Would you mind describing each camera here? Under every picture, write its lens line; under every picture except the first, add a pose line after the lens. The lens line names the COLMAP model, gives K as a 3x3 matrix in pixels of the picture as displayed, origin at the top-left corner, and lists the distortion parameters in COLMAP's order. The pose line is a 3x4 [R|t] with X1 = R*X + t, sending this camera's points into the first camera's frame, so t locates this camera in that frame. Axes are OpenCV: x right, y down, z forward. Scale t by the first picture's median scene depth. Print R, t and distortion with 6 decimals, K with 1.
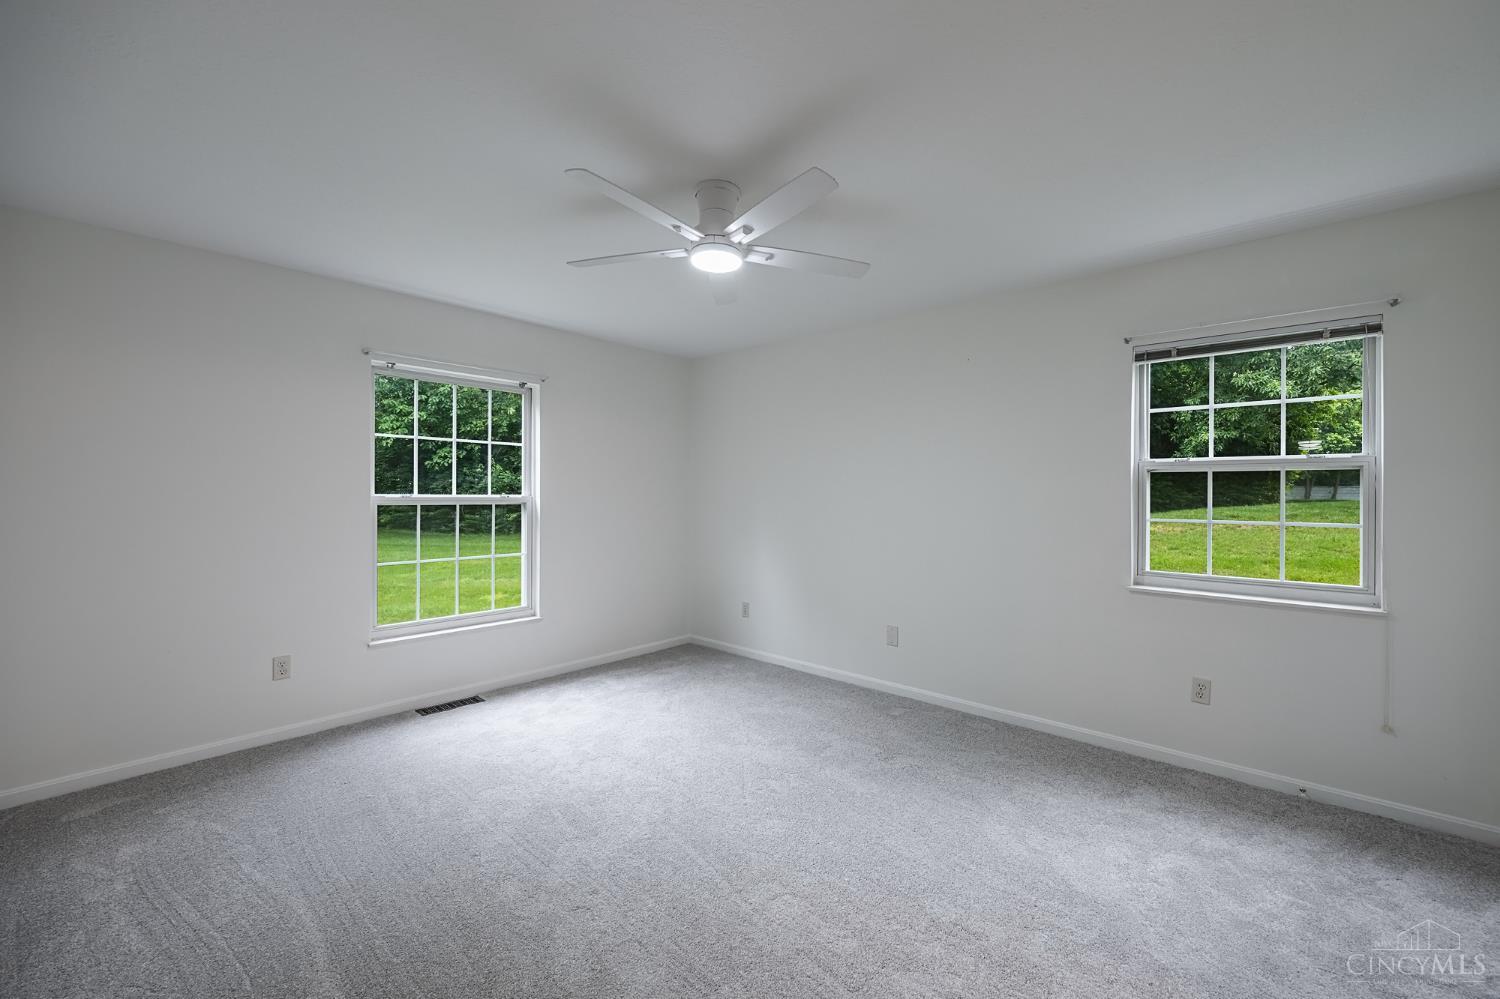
lens RADIAL K [[610.1, 0, 750.0], [0, 610.1, 499.5], [0, 0, 1]] dist [-0.000417, -0.000108]
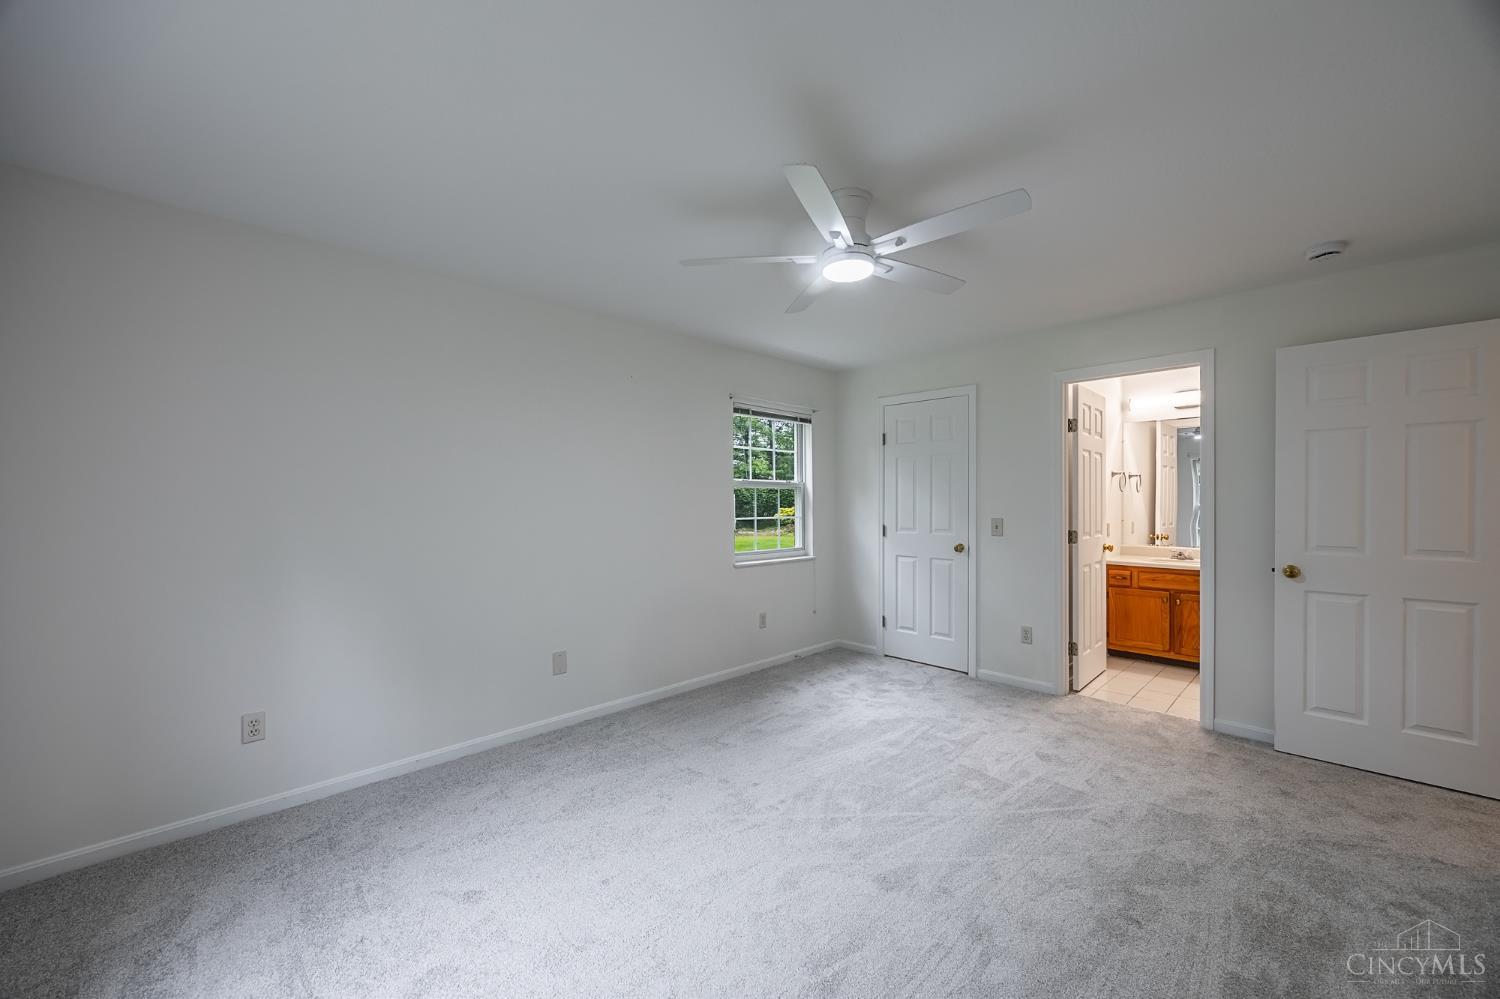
lens RADIAL K [[611.9, 0, 752.5], [0, 611.9, 516.0], [0, 0, 1]] dist [0.001980, 0.000153]
pose [[0.025048, -0.026142, 0.999344, -0.981333], [0.017404, 0.999518, 0.025710, -0.014036], [-0.999535, 0.016749, 0.025491, 1.052744]]
